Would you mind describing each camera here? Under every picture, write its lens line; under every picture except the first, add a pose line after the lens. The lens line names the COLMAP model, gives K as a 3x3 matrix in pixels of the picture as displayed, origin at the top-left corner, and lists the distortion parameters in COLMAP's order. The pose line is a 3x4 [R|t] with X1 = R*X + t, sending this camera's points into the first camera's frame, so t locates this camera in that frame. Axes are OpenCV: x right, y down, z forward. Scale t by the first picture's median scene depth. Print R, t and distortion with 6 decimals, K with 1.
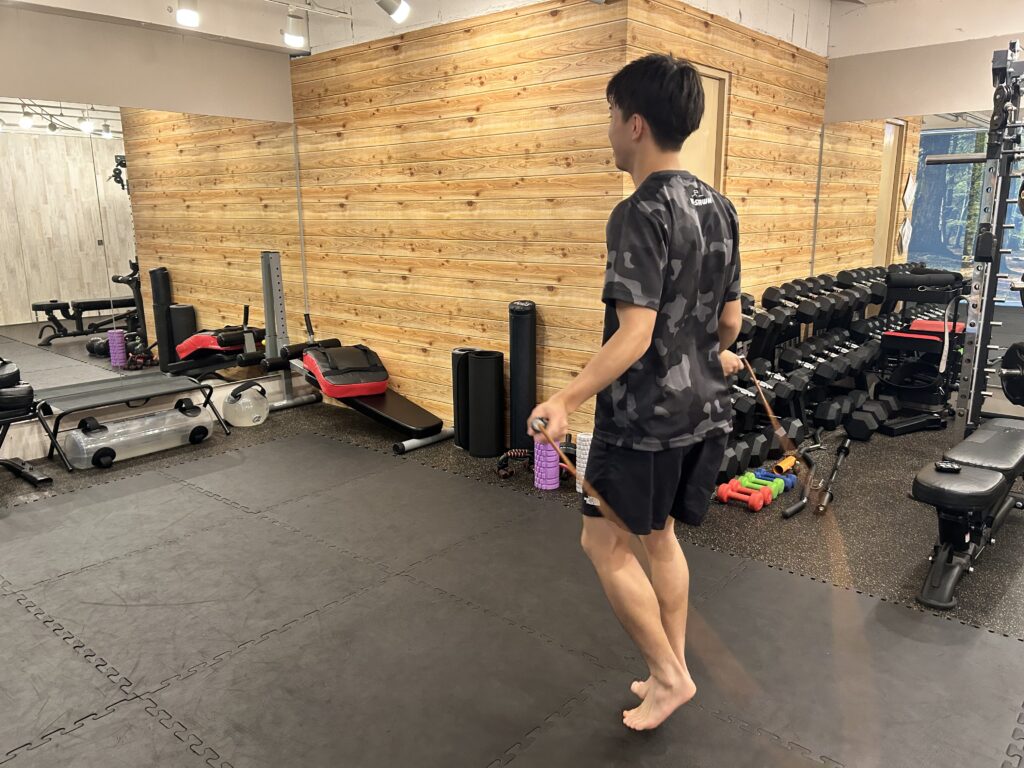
lens RADIAL K [[780.5, 0, 517.8], [0, 780.5, 383.0], [0, 0, 1]] dist [0.052301, -0.057847]
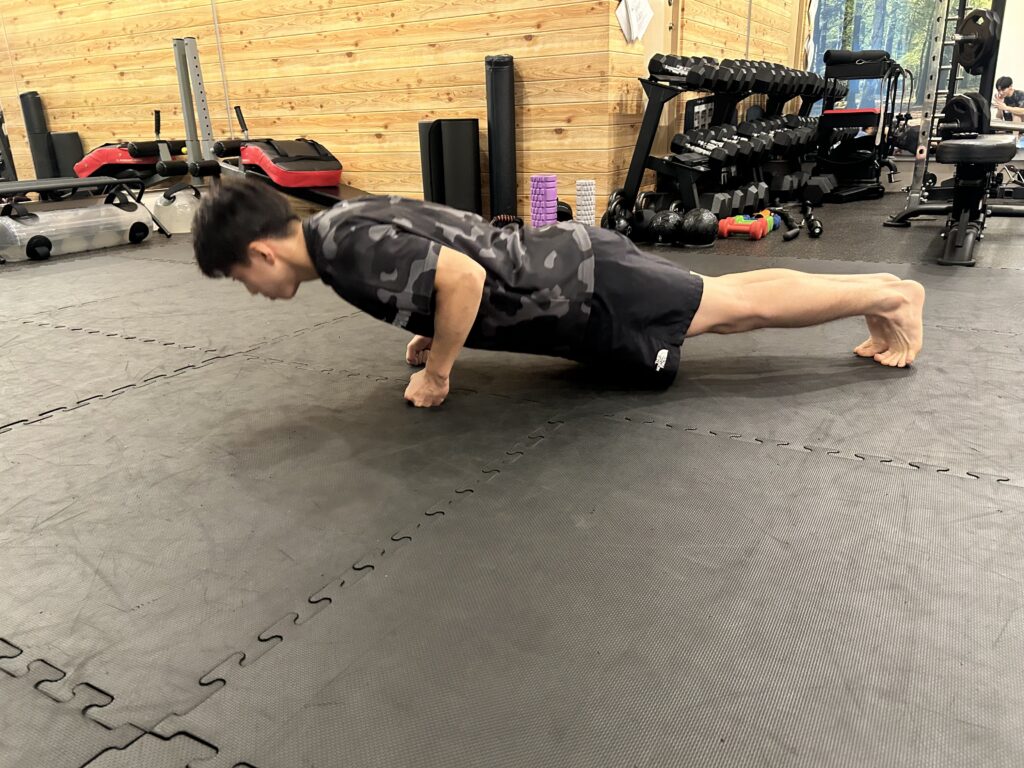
lens RADIAL K [[780.5, 0, 517.7], [0, 780.5, 391.4], [0, 0, 1]] dist [0.052301, -0.057847]
pose [[0.981610, -0.084523, 0.171168, -0.149622], [0.065281, 0.991208, 0.115088, 0.169249], [-0.179390, -0.101798, 0.978497, 0.024232]]
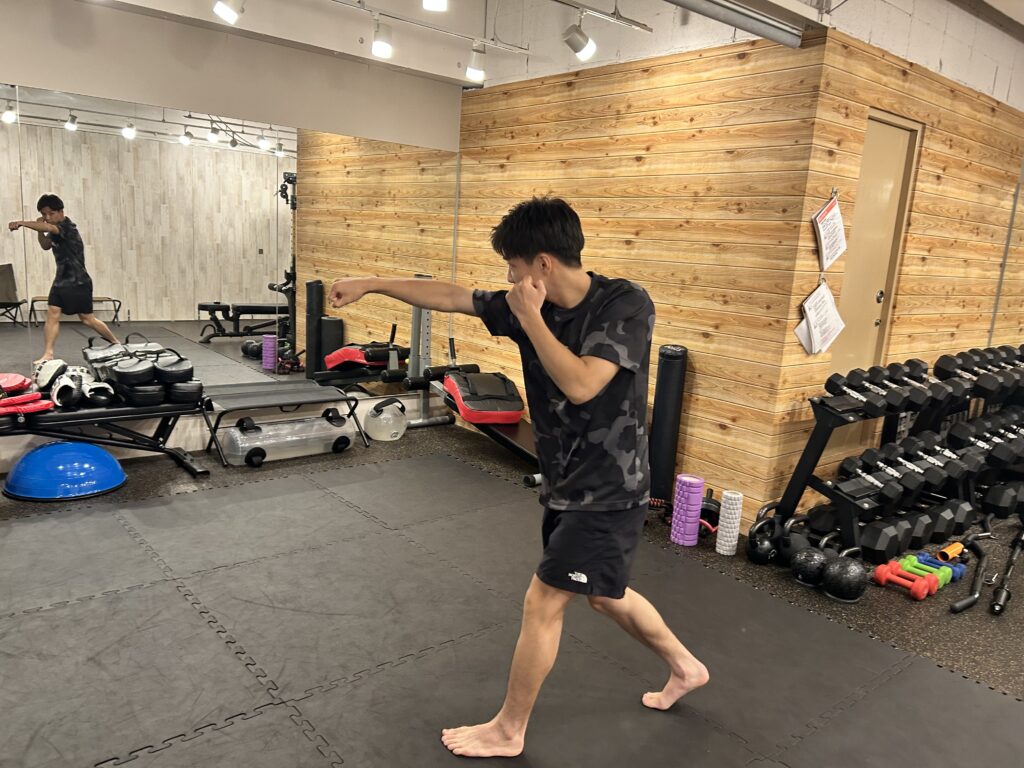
lens RADIAL K [[780.5, 0, 506.5], [0, 780.5, 387.7], [0, 0, 1]] dist [0.052301, -0.057847]
pose [[0.982760, 0.101103, -0.154792, -0.038462], [-0.106242, 0.994019, -0.025274, -0.005865], [0.151311, 0.041284, 0.987624, 0.009845]]
